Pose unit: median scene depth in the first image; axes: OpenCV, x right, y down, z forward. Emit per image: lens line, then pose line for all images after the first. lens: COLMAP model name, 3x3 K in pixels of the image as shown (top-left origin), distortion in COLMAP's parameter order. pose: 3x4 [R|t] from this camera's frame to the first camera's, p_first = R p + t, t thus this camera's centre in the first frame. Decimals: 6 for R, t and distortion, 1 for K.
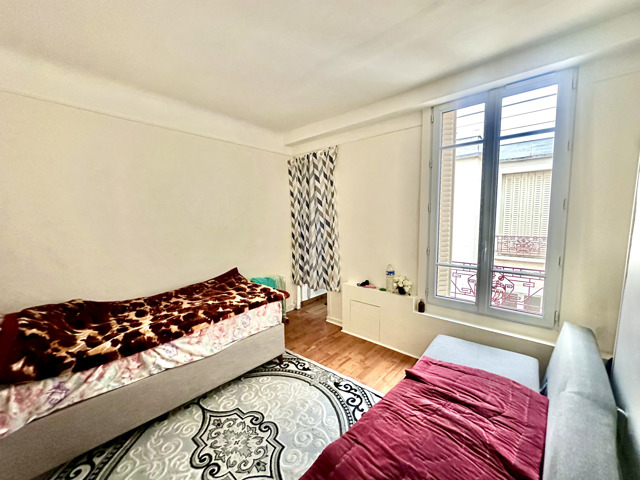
lens RADIAL K [[254.0, 0, 320.0], [0, 254.0, 240.0], [0, 0, 1]] dist [-0.002979, 0.000263]
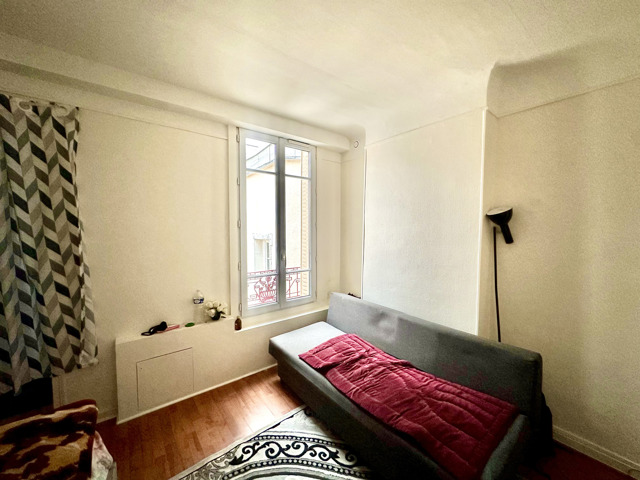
lens RADIAL K [[254.0, 0, 320.0], [0, 254.0, 240.0], [0, 0, 1]] dist [-0.002979, 0.000263]
pose [[0.177988, -0.035763, 0.983383, -0.535021], [0.087664, 0.995942, 0.020353, -0.057420], [-0.980120, 0.082585, 0.180401, 0.523161]]
